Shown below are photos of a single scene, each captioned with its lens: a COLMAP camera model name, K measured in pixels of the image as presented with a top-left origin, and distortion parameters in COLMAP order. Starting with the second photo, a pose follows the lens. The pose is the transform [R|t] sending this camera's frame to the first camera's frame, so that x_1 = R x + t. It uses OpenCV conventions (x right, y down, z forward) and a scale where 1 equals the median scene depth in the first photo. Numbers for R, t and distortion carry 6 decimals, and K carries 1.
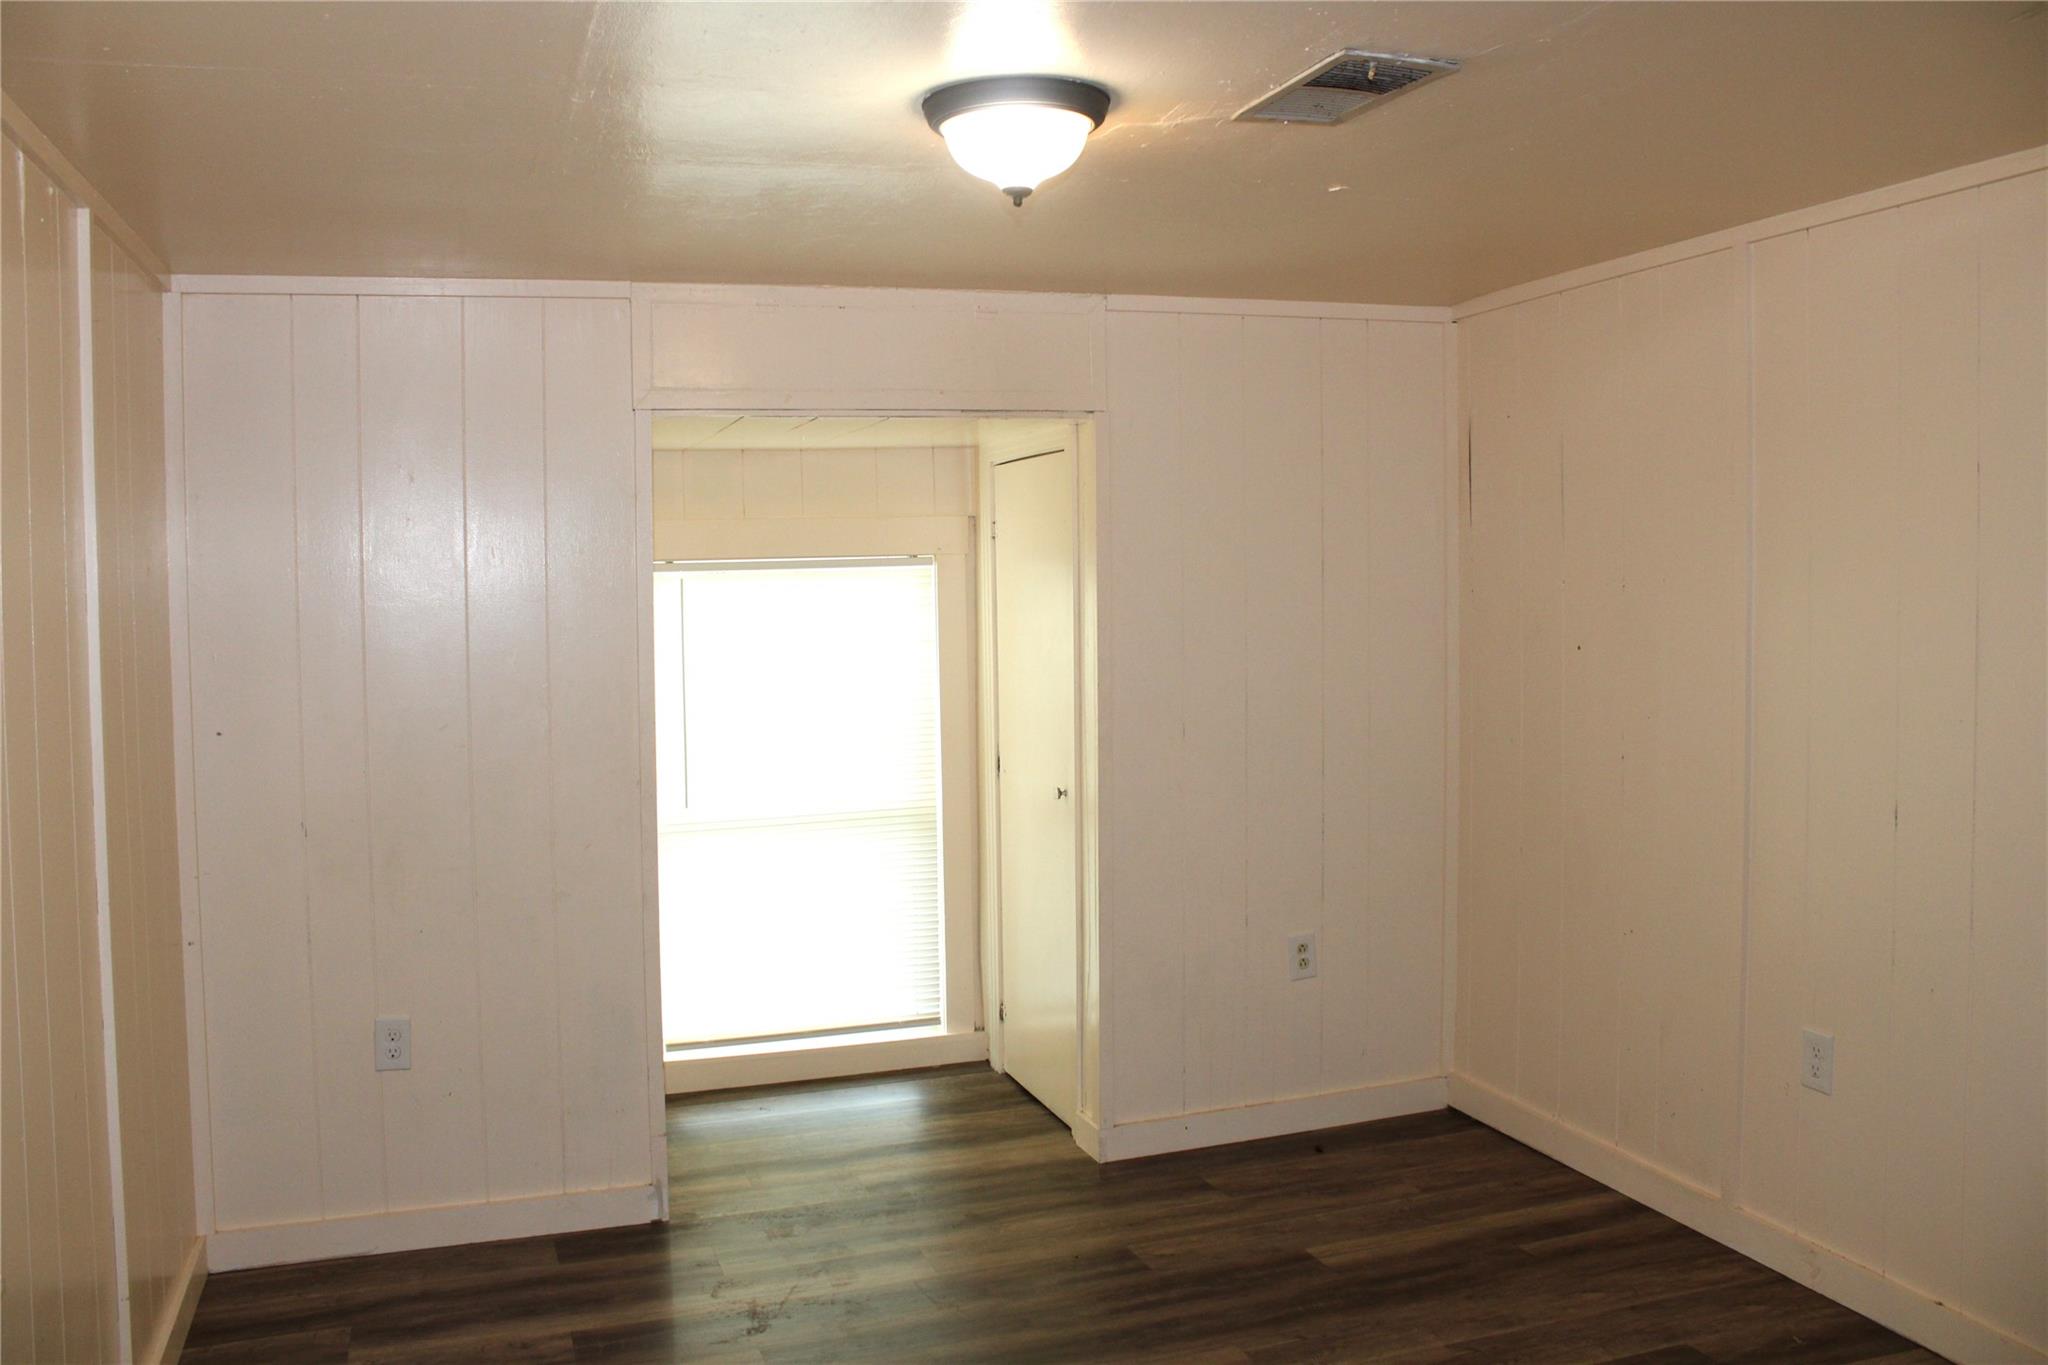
lens RADIAL K [[1695.7, 0, 1024.3], [0, 1695.7, 685.3], [0, 0, 1]] dist [-0.036495, 0.028735]
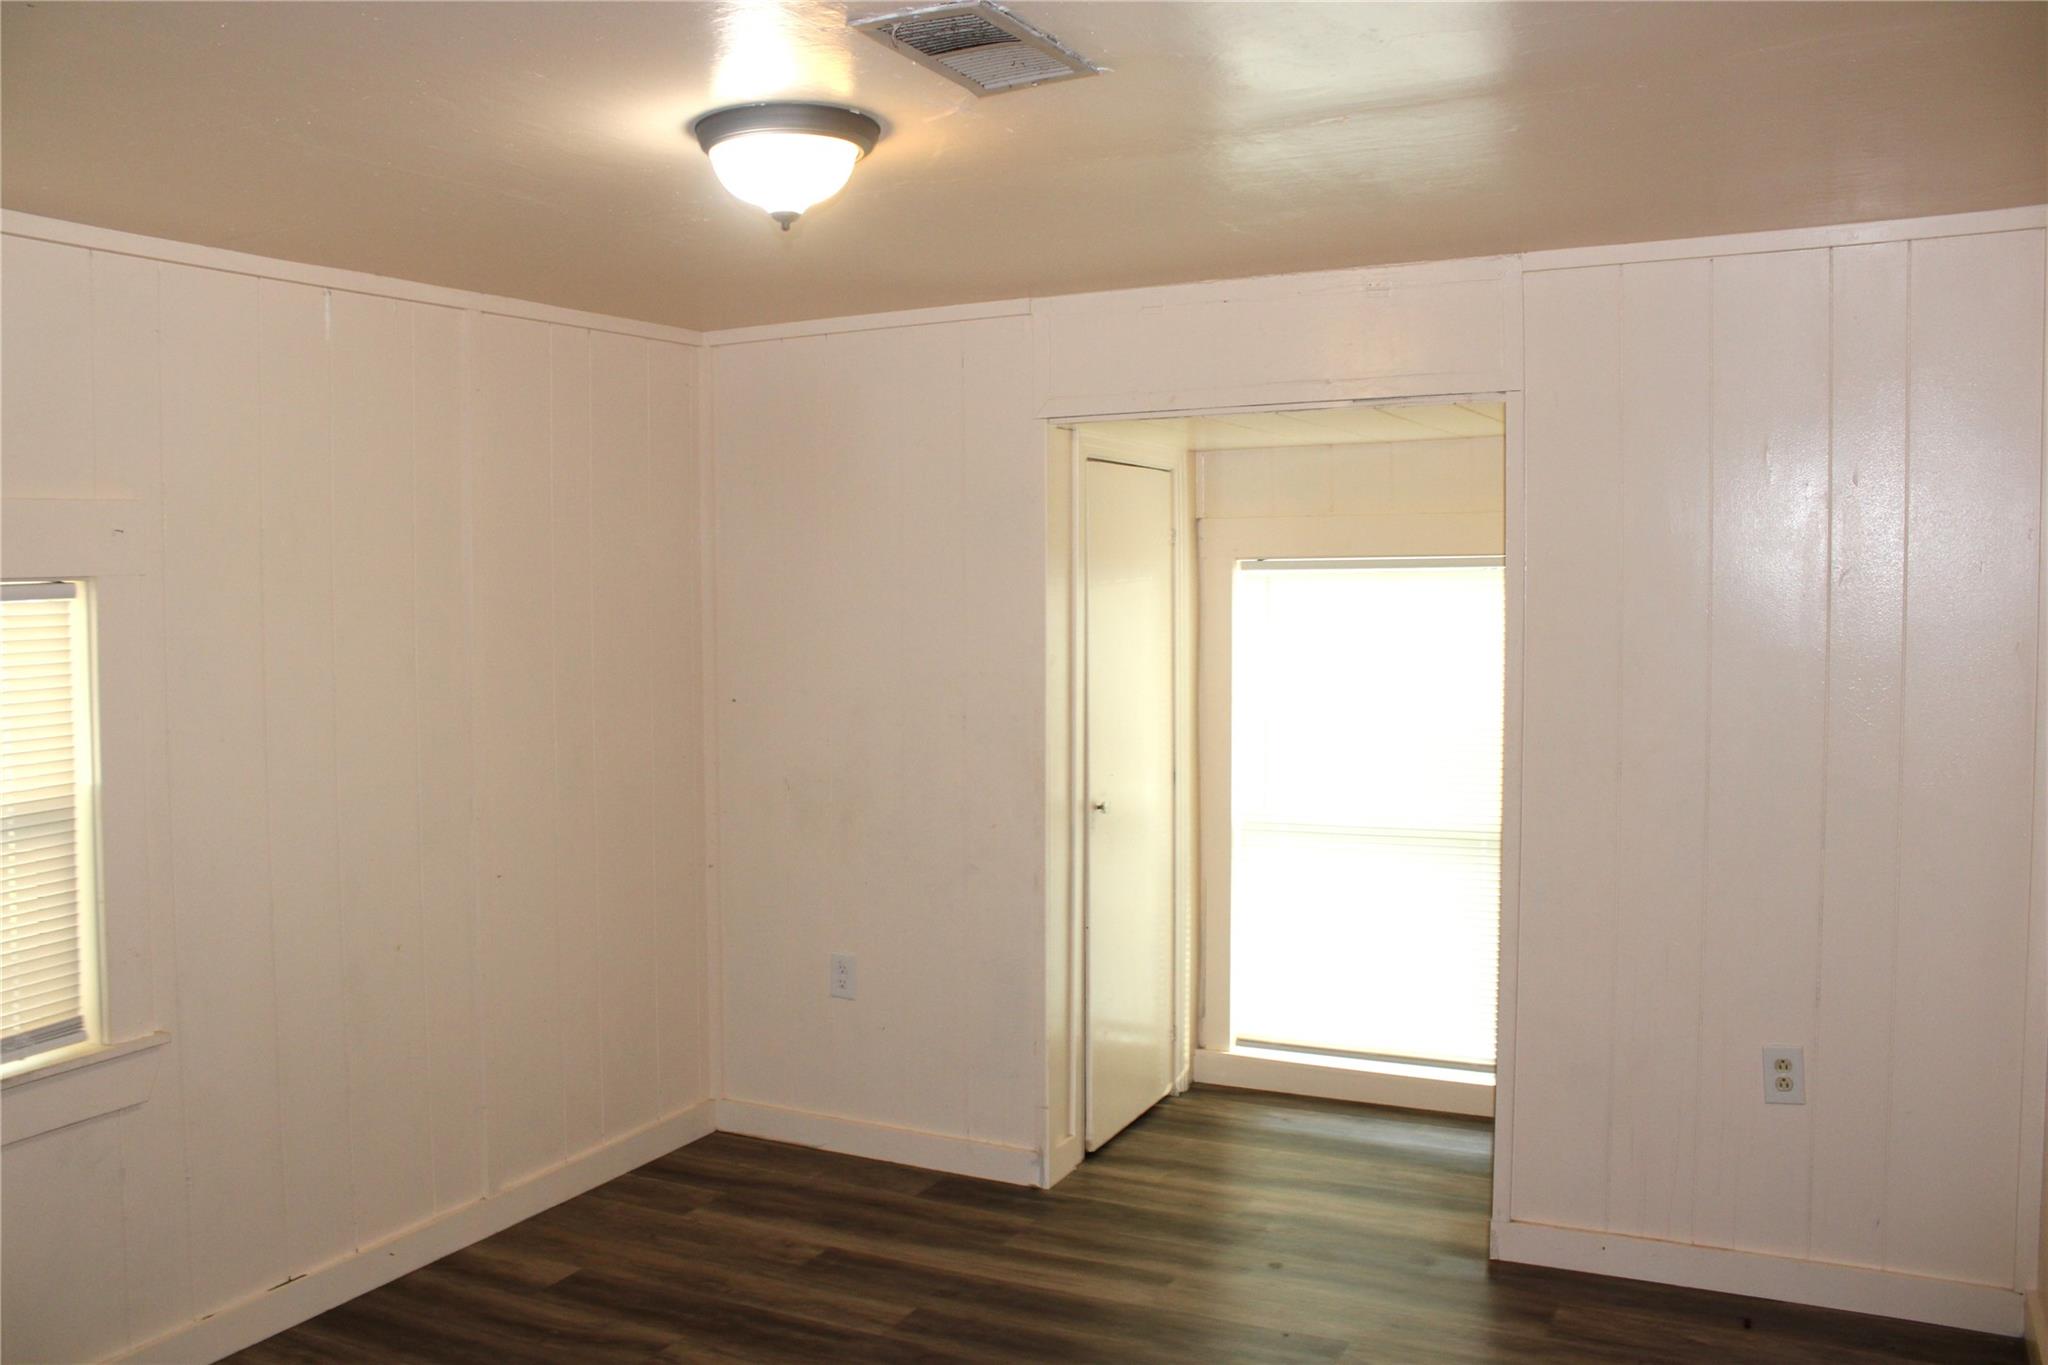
lens RADIAL K [[1725.7, 0, 1021.1], [0, 1725.7, 669.9], [0, 0, 1]] dist [-0.049441, 0.038528]
pose [[0.710691, 0.048025, -0.701863, 0.511880], [-0.047560, 0.998665, 0.020175, -0.027096], [0.701895, 0.019043, 0.712026, 0.219089]]
